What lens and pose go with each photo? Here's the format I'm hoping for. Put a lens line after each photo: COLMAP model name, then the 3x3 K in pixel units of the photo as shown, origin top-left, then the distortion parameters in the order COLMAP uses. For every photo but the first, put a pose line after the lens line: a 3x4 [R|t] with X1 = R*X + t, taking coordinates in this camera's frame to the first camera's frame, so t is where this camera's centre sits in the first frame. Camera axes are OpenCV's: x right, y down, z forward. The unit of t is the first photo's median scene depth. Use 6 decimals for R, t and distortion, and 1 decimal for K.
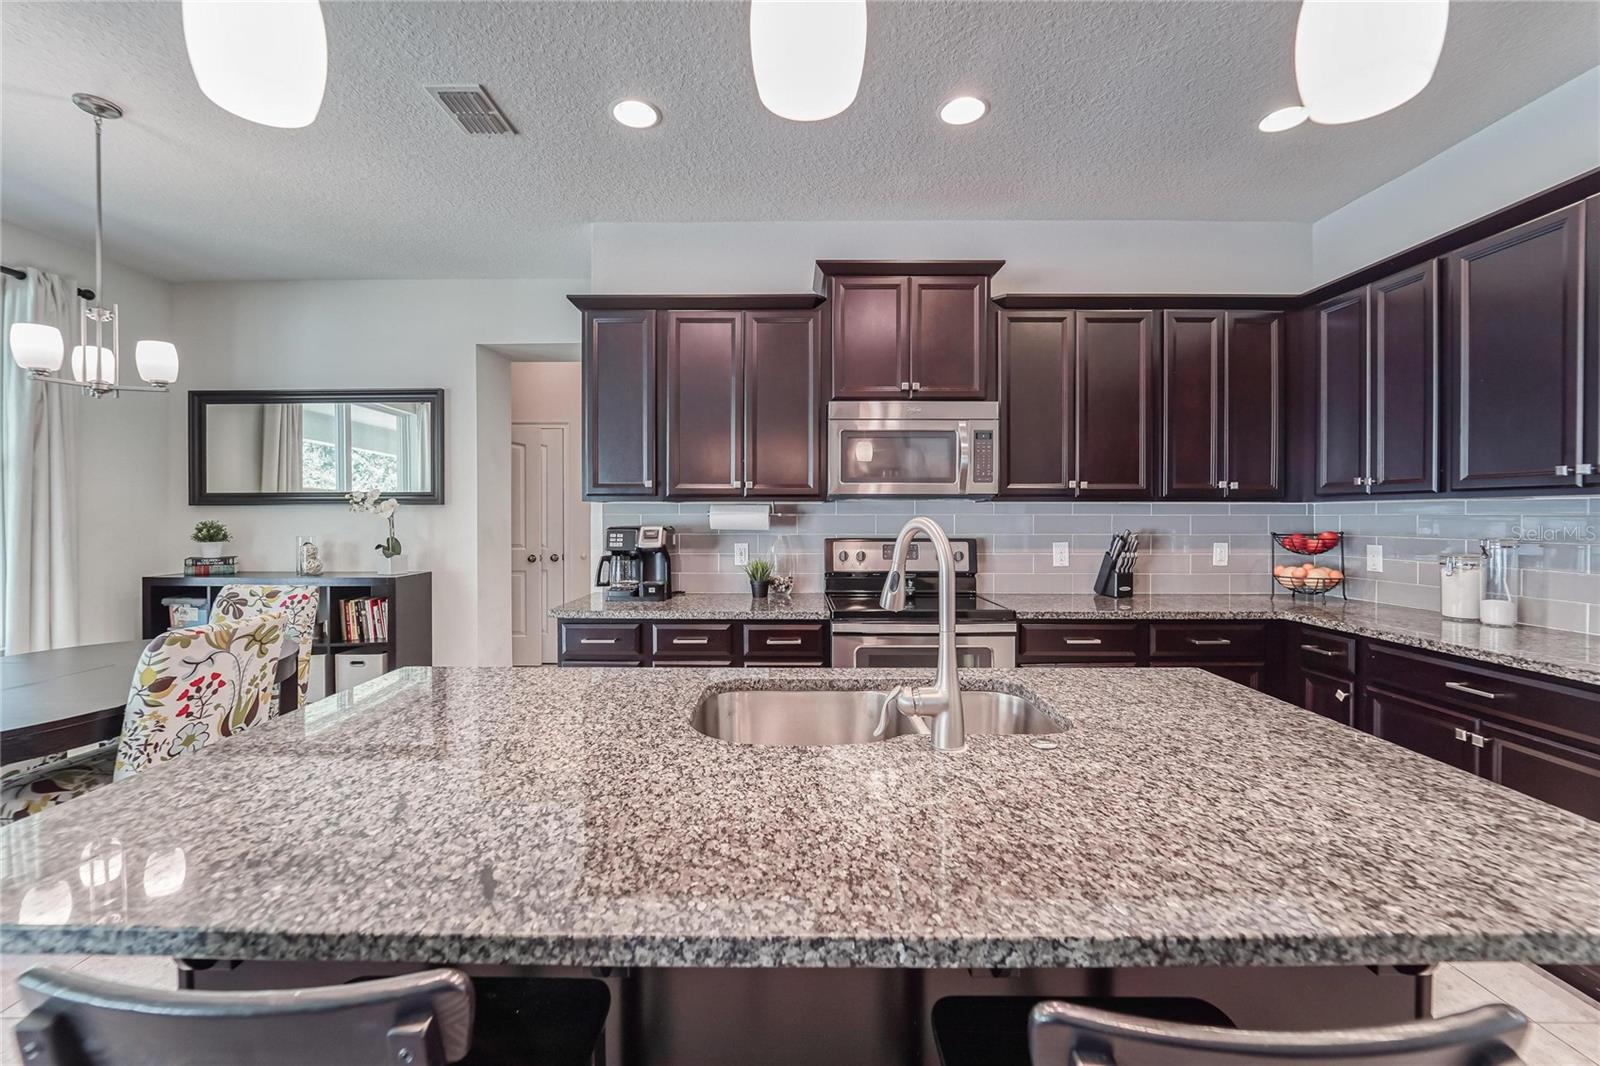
lens RADIAL K [[651.3, 0, 793.8], [0, 651.3, 521.8], [0, 0, 1]] dist [-0.016817, 0.001921]
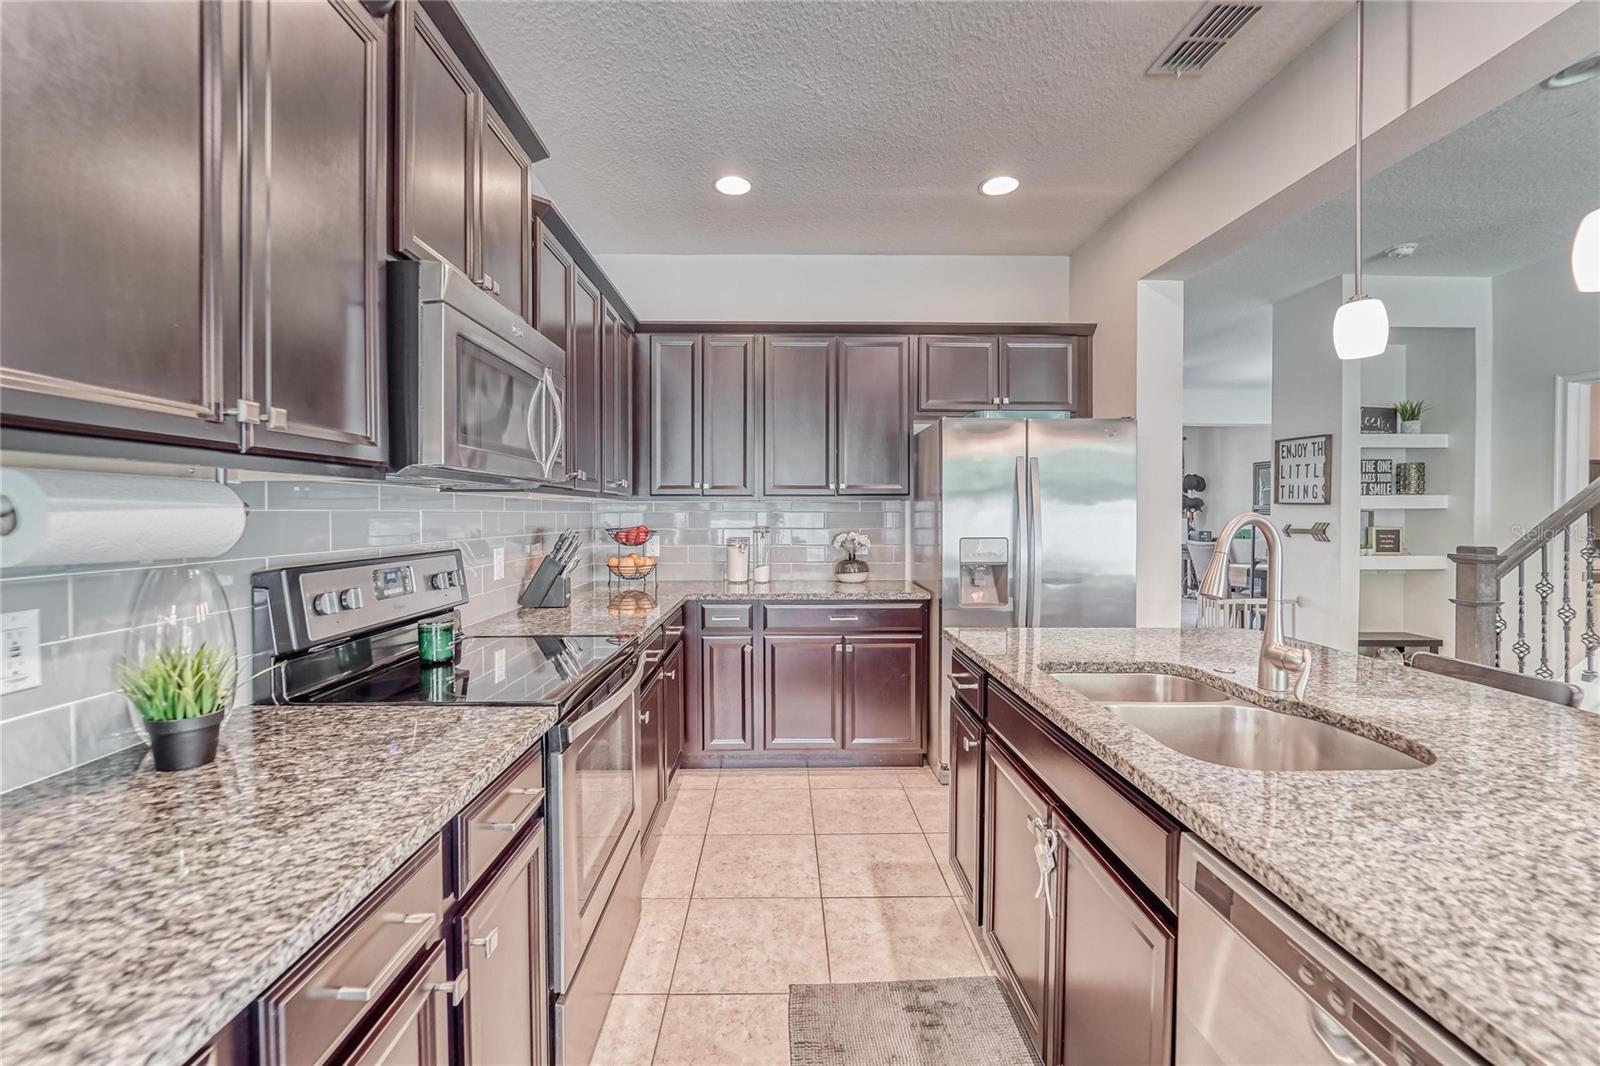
lens RADIAL K [[651.3, 0, 790.7], [0, 651.3, 532.1], [0, 0, 1]] dist [-0.016817, 0.001921]
pose [[-0.012682, -0.029542, 0.999483, -0.386621], [0.007987, 0.999529, 0.029644, -0.006806], [-0.999888, 0.008359, -0.012440, 0.735123]]
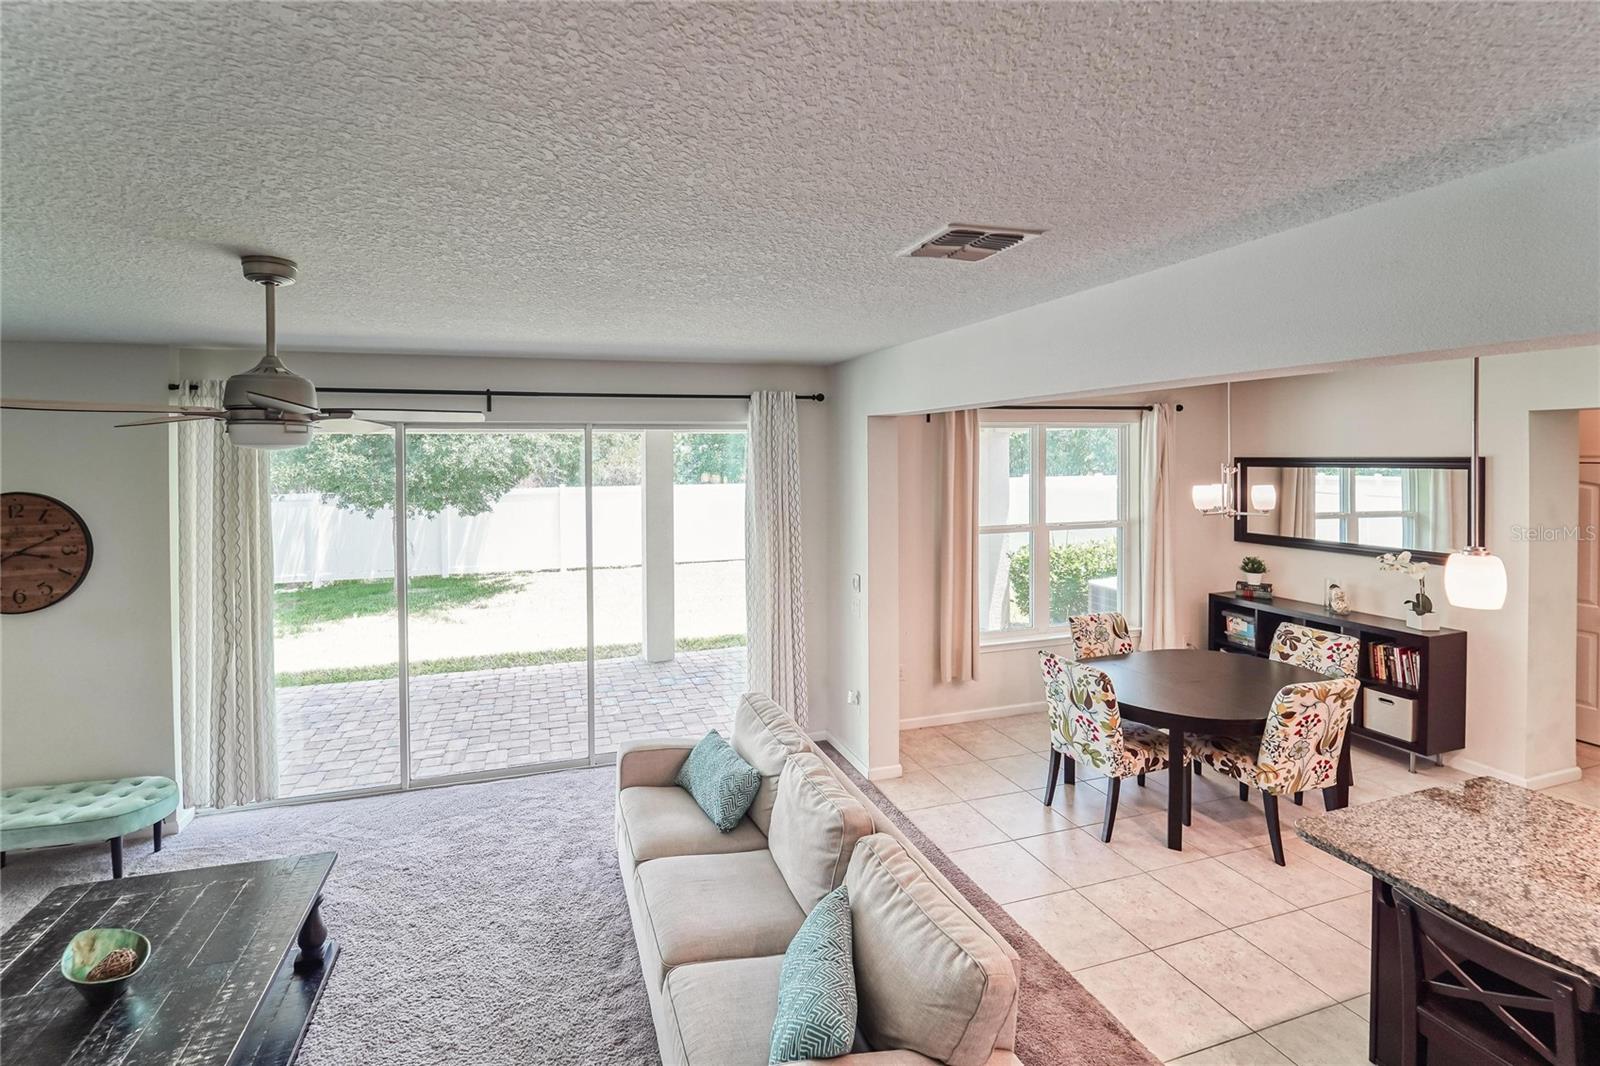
lens RADIAL K [[685.2, 0, 718.4], [0, 685.2, 459.5], [0, 0, 1]] dist [-0.011696, 0.000361]
pose [[0.263550, 0.003260, -0.964640, 0.226037], [0.000322, 0.999994, 0.003467, -0.276934], [0.964646, -0.001225, 0.263548, -0.600856]]
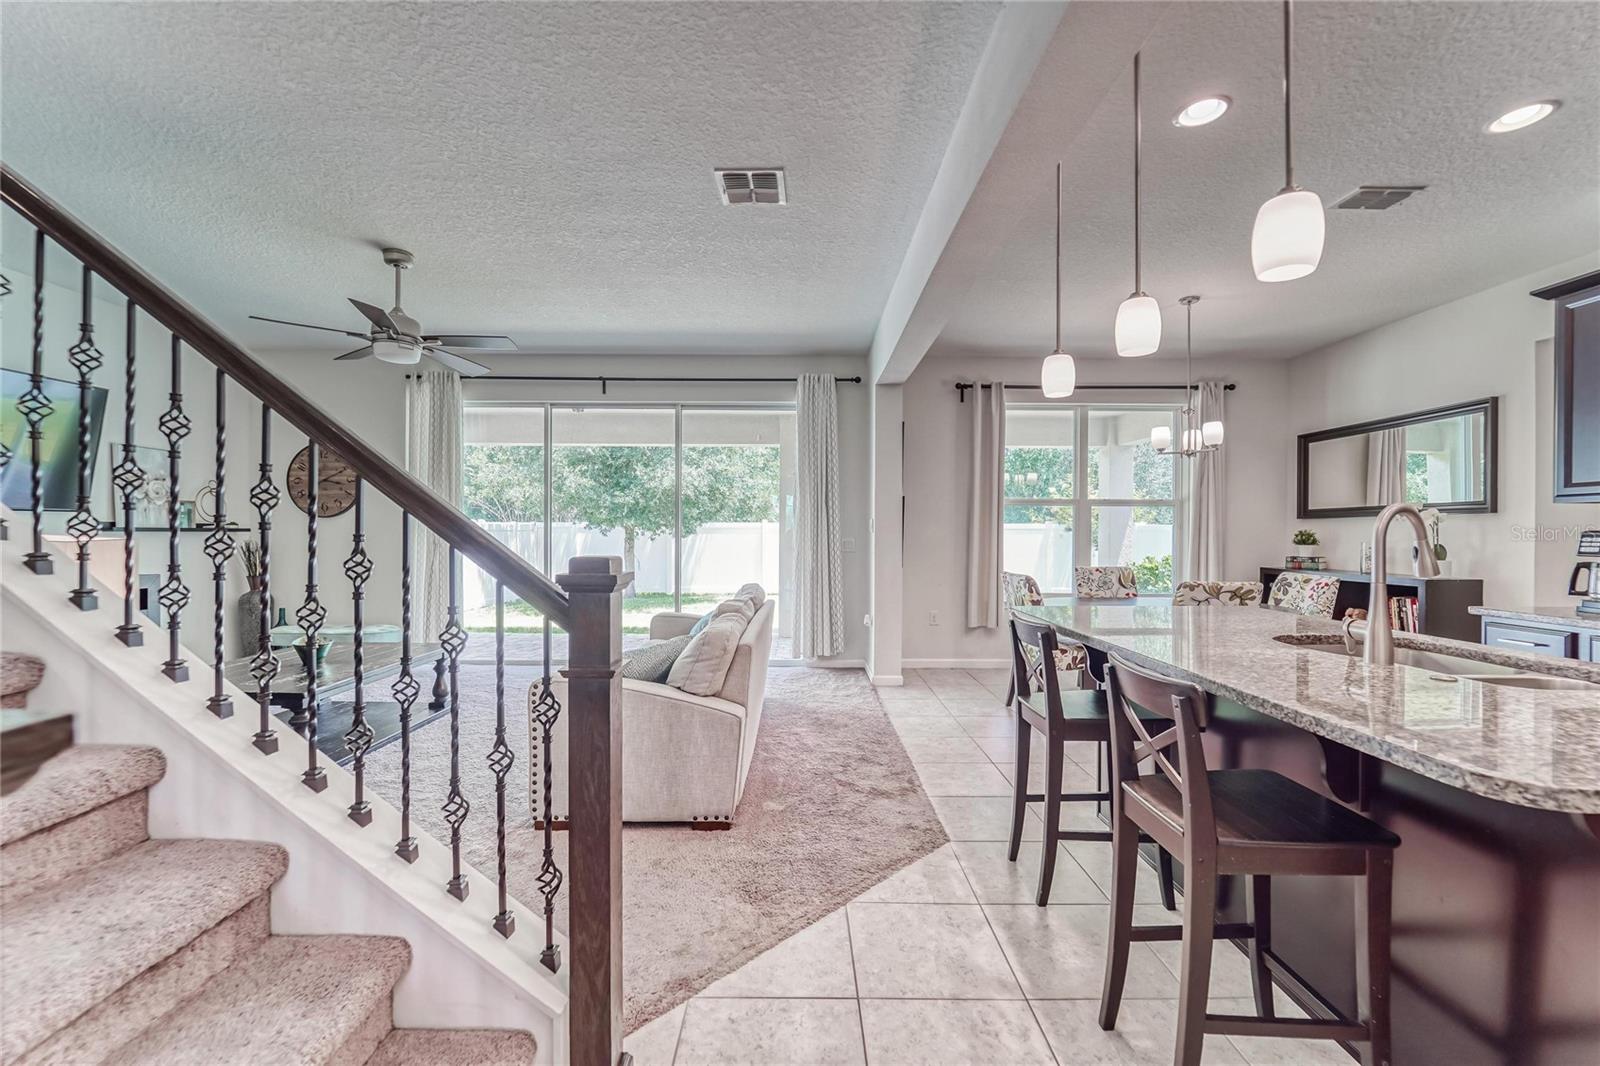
lens RADIAL K [[651.3, 0, 786.6], [0, 651.3, 527.1], [0, 0, 1]] dist [-0.016817, 0.001921]
pose [[-0.011459, -0.005793, -0.999918, 0.608333], [-0.020380, 0.999777, -0.005559, 0.030553], [0.999727, 0.020315, -0.011574, -0.098642]]
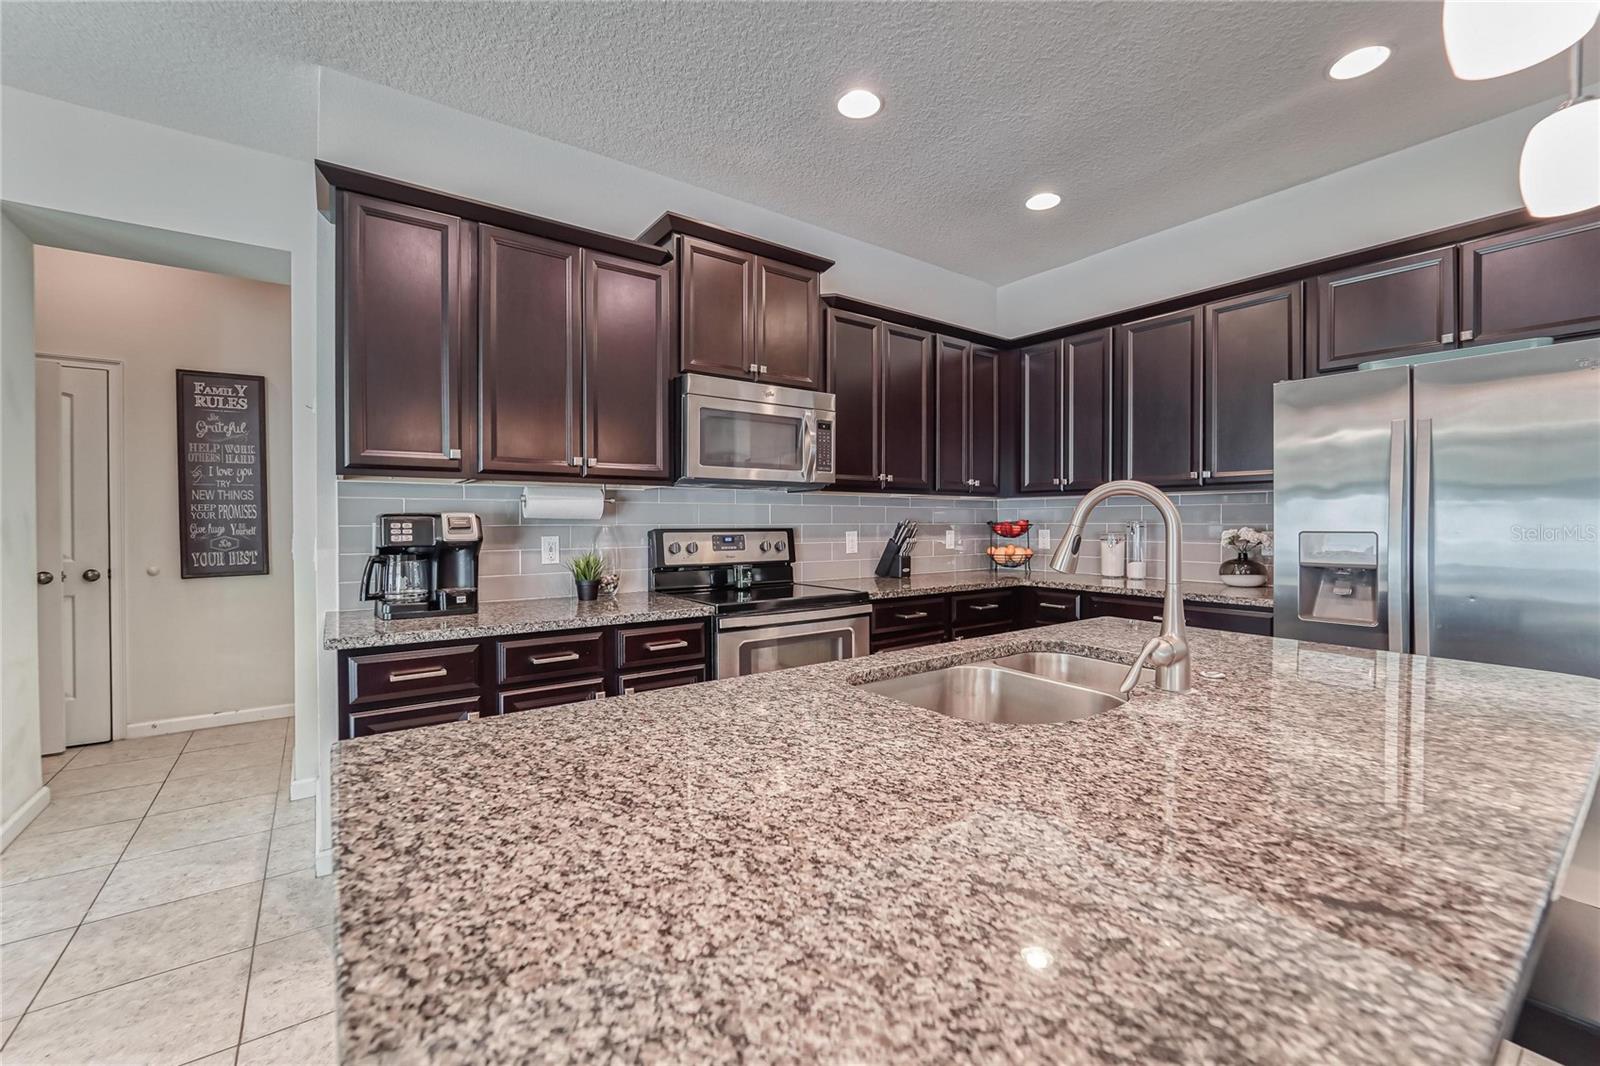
lens RADIAL K [[651.3, 0, 801.5], [0, 651.3, 527.0], [0, 0, 1]] dist [-0.016817, 0.001921]
pose [[0.807764, -0.006446, 0.589471, -0.333586], [0.007114, 0.999974, 0.001187, 0.024938], [-0.589464, 0.003234, 0.807789, 0.181196]]
